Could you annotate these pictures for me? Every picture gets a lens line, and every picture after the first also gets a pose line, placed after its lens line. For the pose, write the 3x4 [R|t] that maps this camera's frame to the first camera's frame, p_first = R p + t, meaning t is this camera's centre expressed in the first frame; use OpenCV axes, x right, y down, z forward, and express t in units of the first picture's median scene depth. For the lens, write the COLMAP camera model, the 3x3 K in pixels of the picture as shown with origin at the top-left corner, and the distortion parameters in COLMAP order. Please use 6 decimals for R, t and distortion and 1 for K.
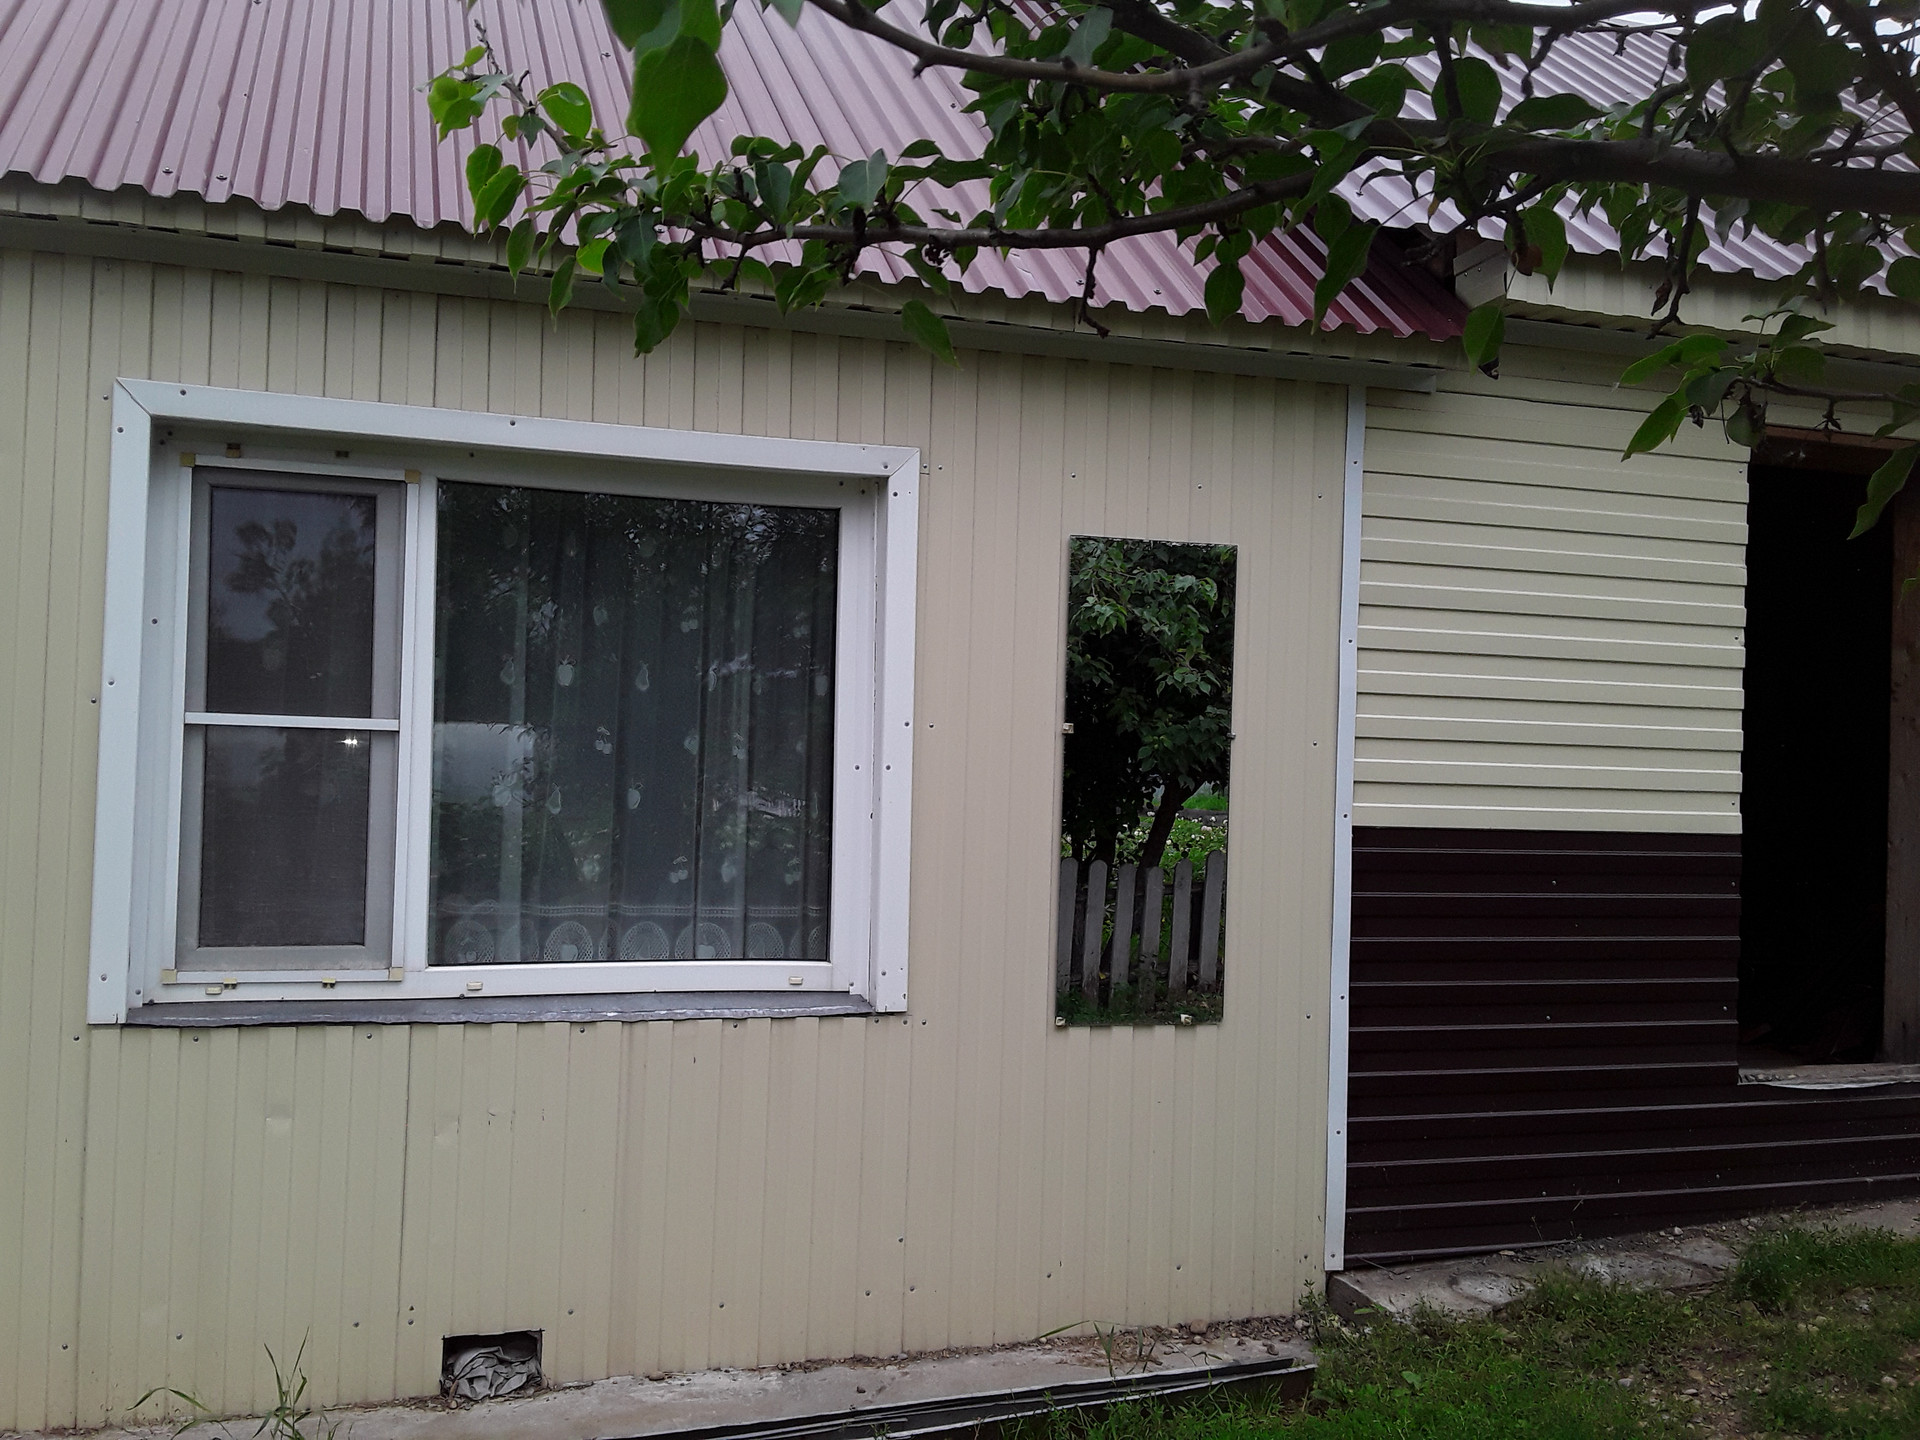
lens RADIAL K [[1782.0, 0, 960.0], [0, 1782.0, 720.0], [0, 0, 1]] dist [0.078850, -0.167253]
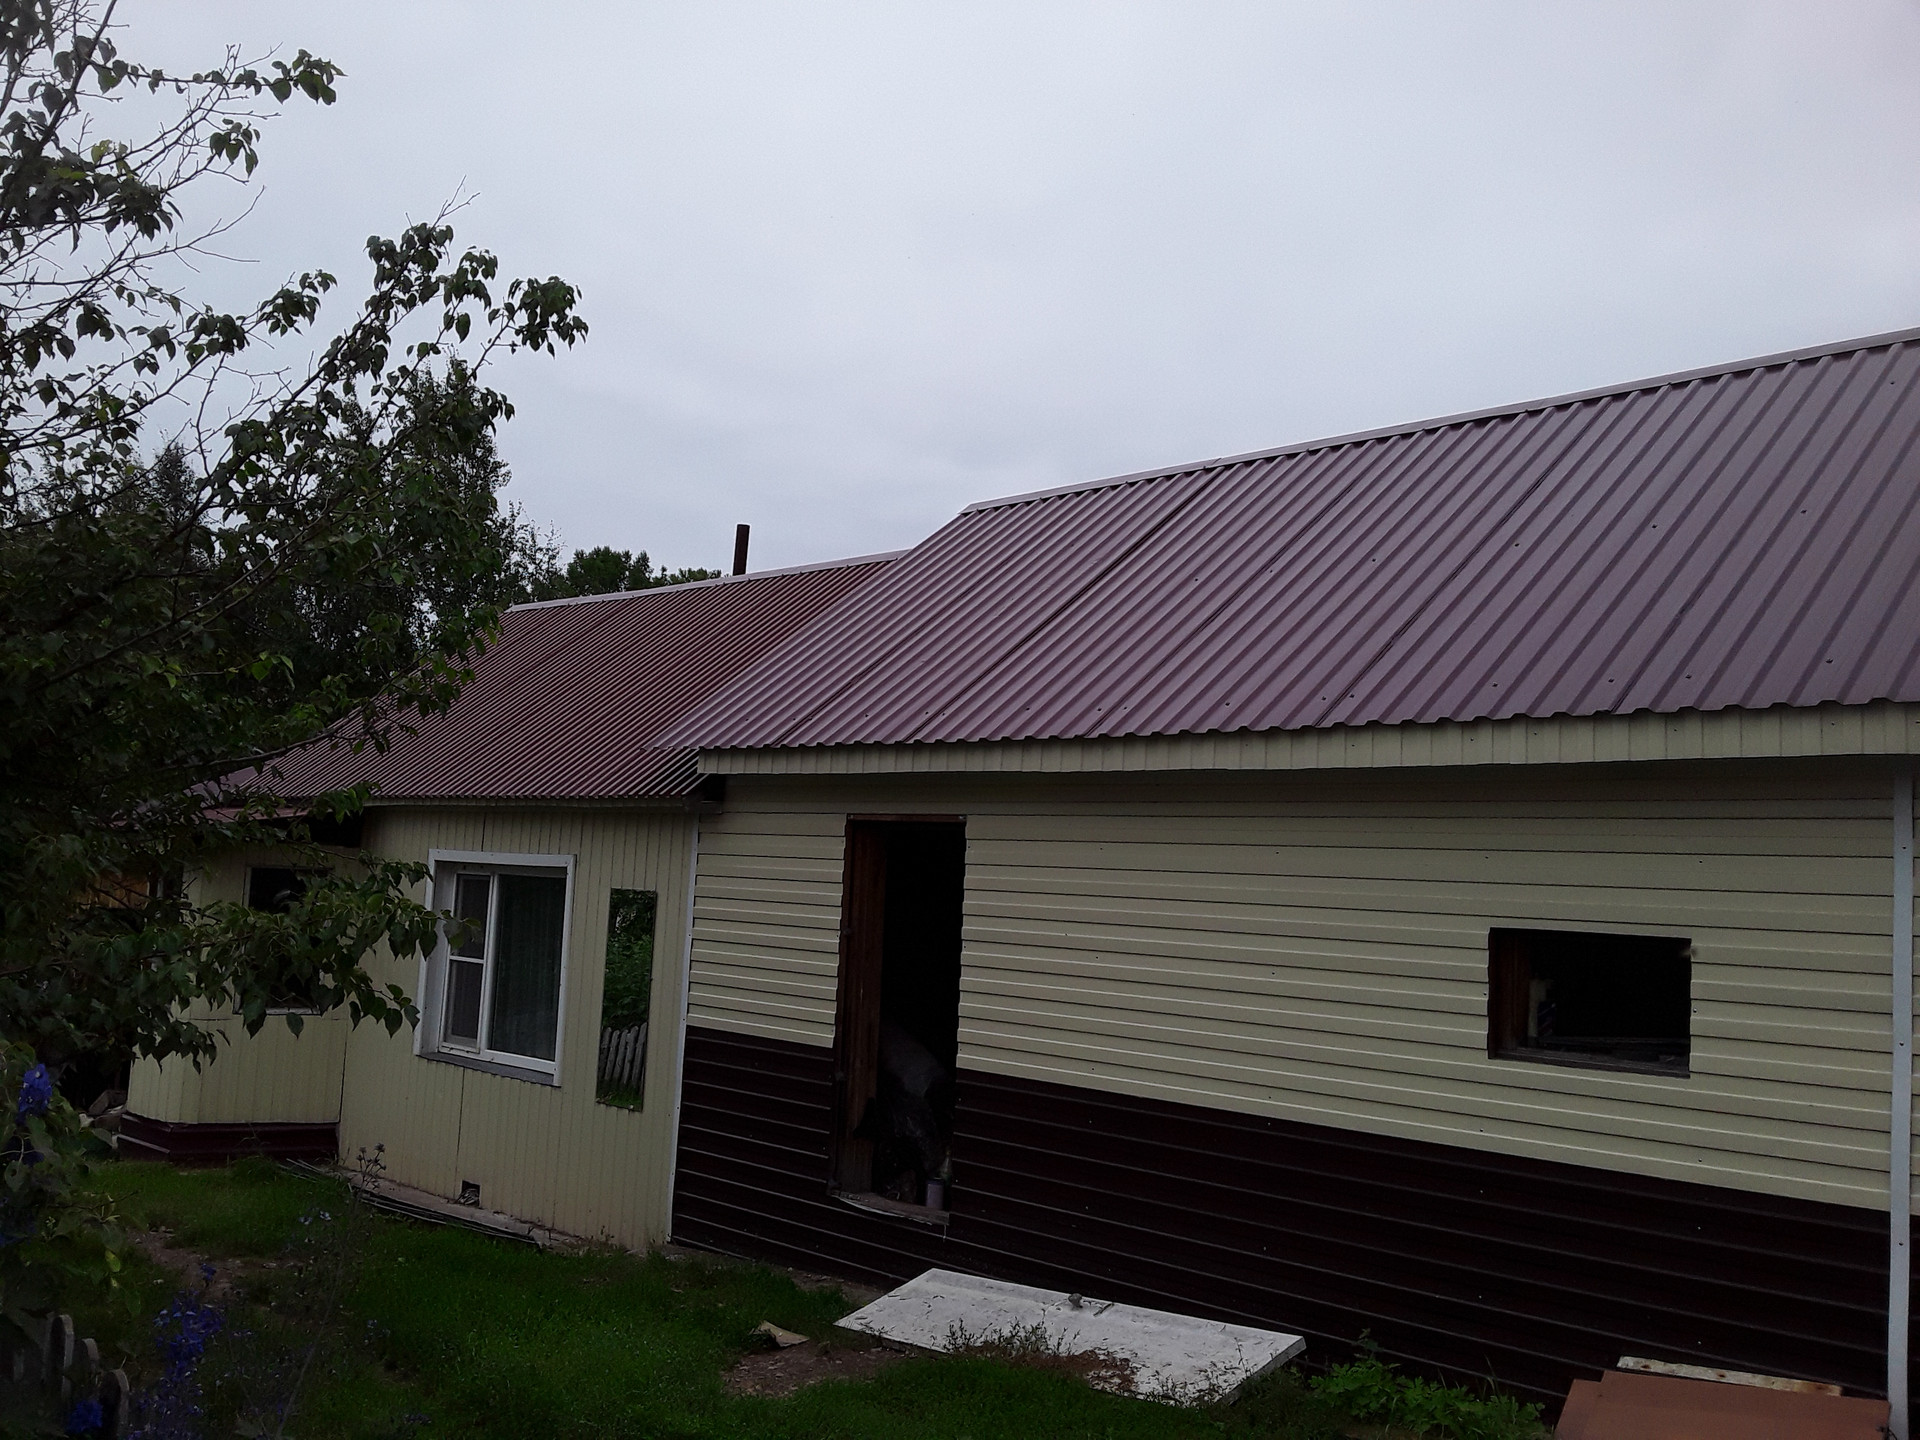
lens RADIAL K [[1782.0, 0, 960.0], [0, 1782.0, 720.0], [0, 0, 1]] dist [0.078850, -0.167253]
pose [[0.428600, -0.093011, -0.898694, 2.325678], [-0.020510, 0.993429, -0.112597, -0.067610], [0.903262, 0.066691, 0.423876, 0.392513]]
